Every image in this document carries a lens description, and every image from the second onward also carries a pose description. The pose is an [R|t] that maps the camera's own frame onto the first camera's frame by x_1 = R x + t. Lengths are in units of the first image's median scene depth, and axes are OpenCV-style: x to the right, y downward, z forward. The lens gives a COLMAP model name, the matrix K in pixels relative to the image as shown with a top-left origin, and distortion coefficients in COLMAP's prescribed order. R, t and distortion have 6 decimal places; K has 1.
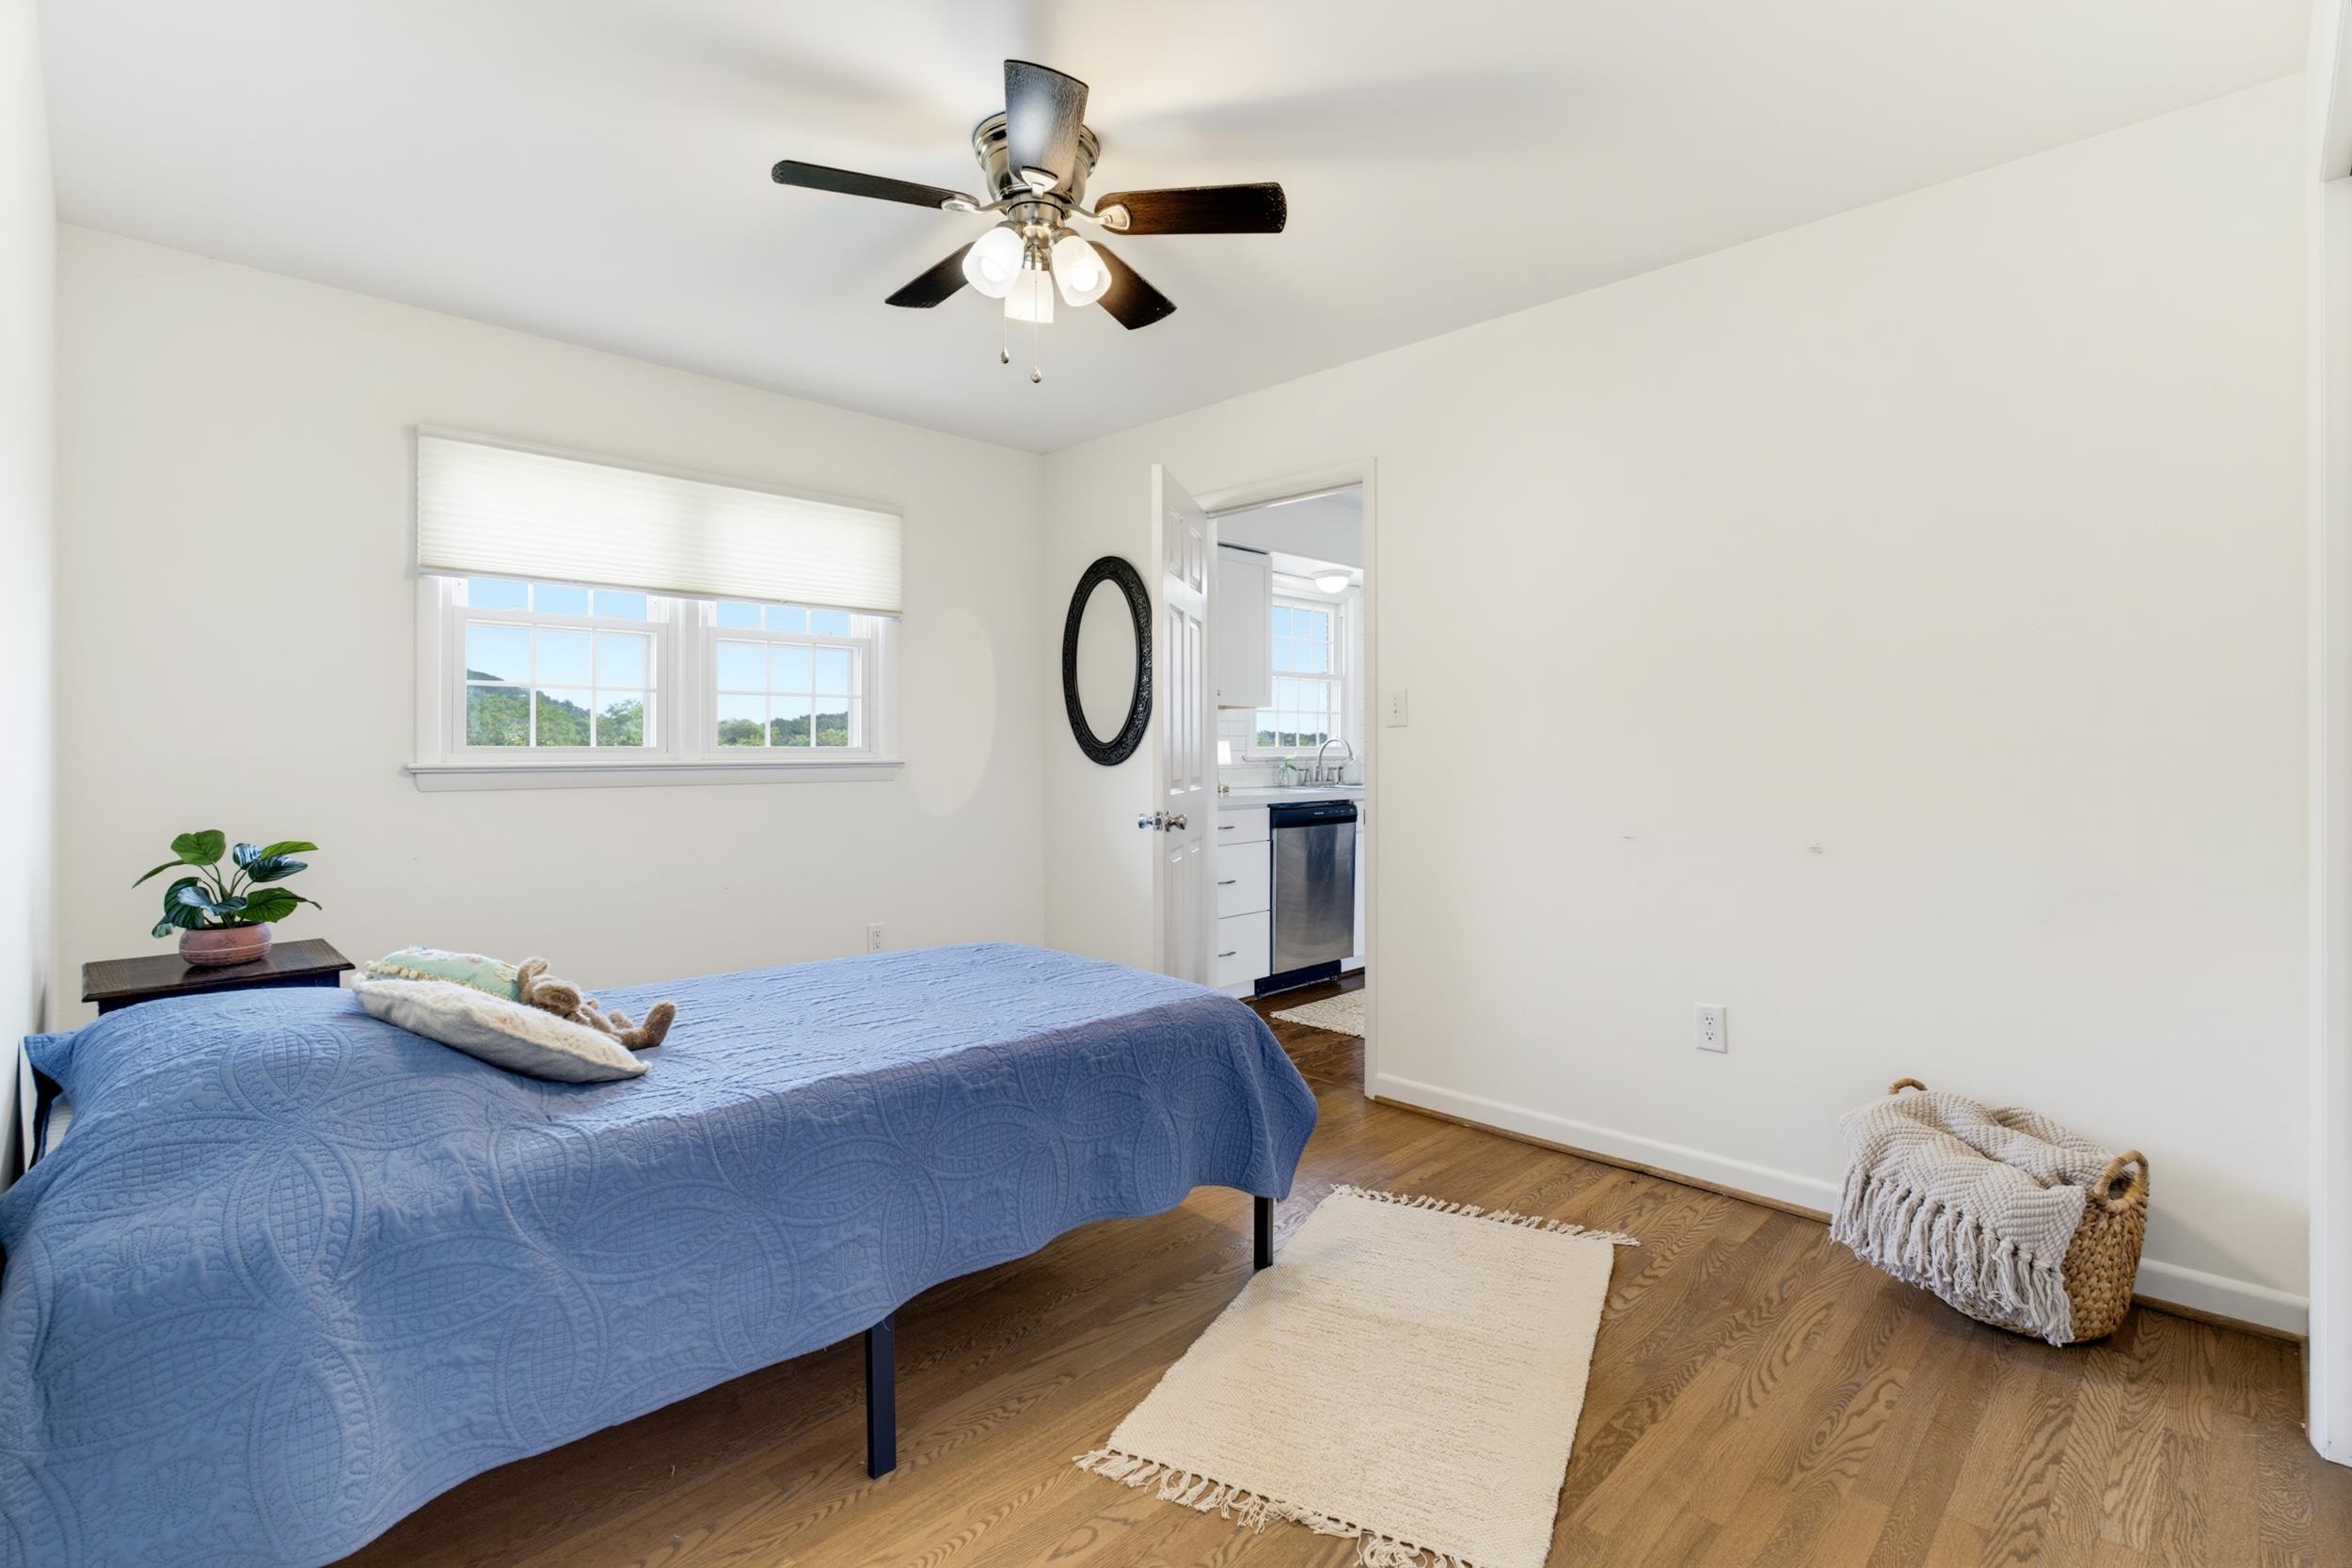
lens RADIAL K [[1068.1, 0, 1182.9], [0, 1068.1, 761.5], [0, 0, 1]] dist [0.001661, -0.000322]
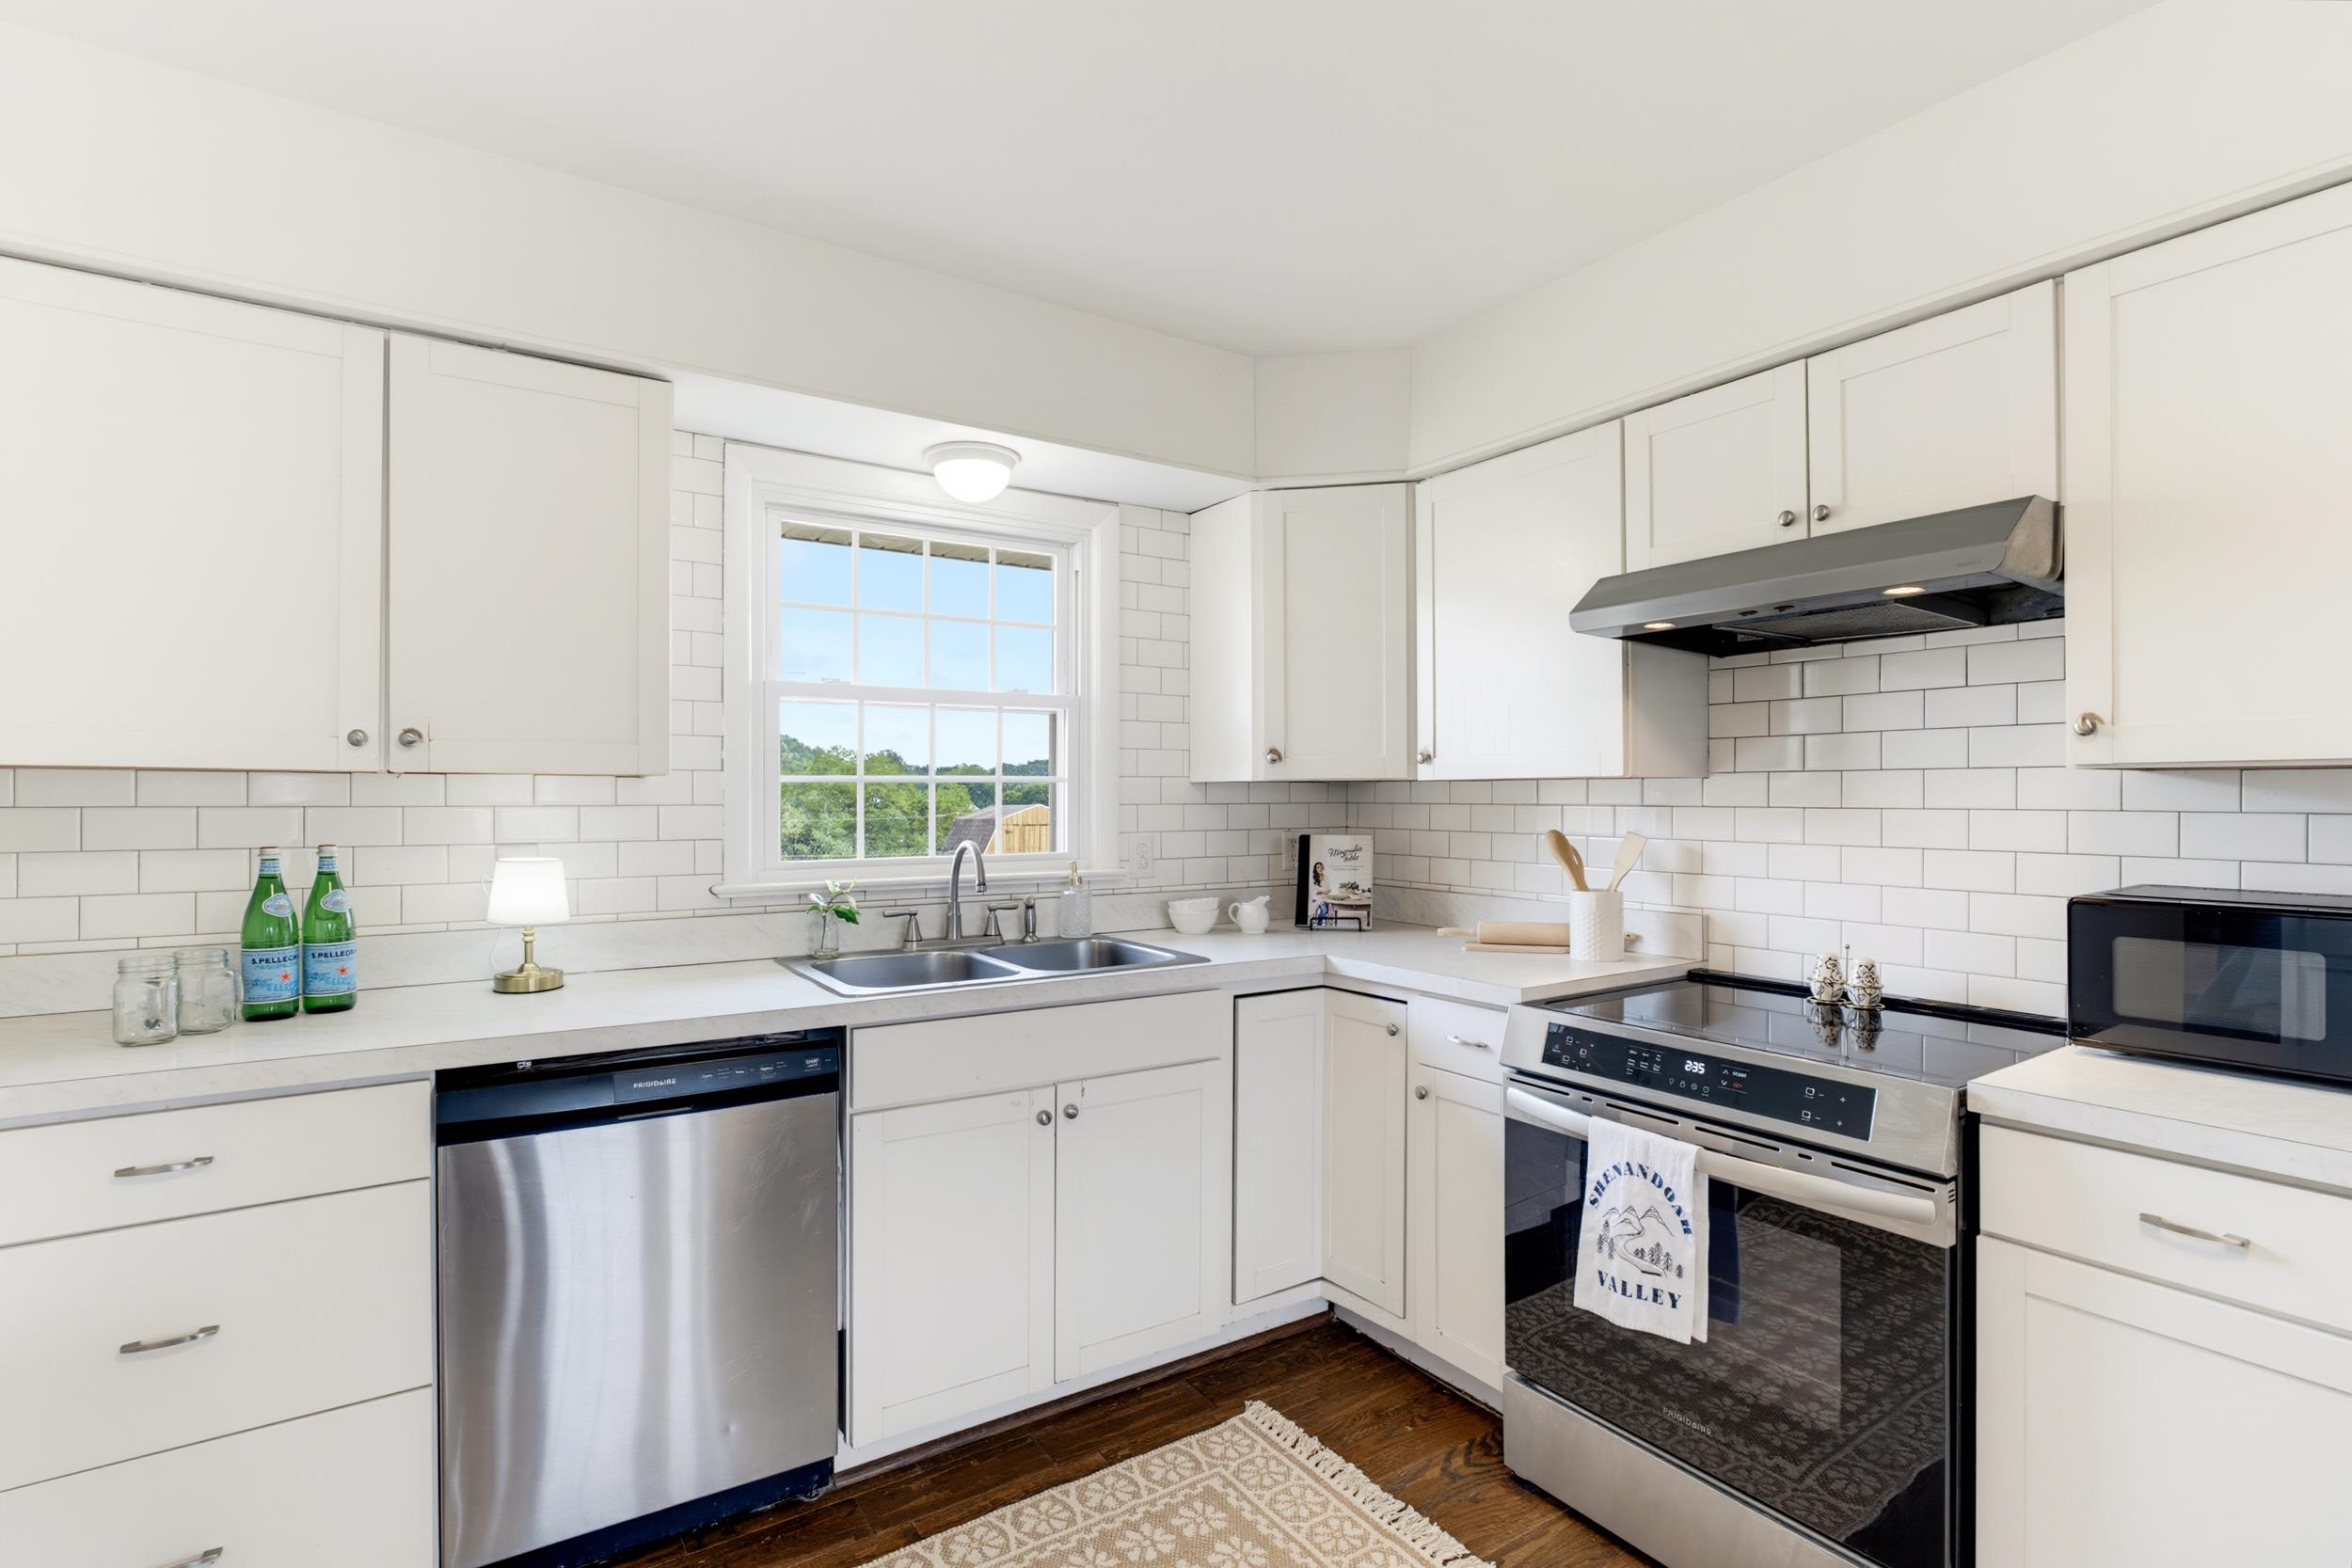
lens RADIAL K [[1117.1, 0, 1178.6], [0, 1117.1, 799.2], [0, 0, 1]] dist [0.002249, 0.000330]
pose [[0.978260, 0.005982, -0.207295, 0.346894], [-0.007732, 0.999941, -0.007634, -0.040678], [0.207237, 0.009071, 0.978249, 0.642340]]
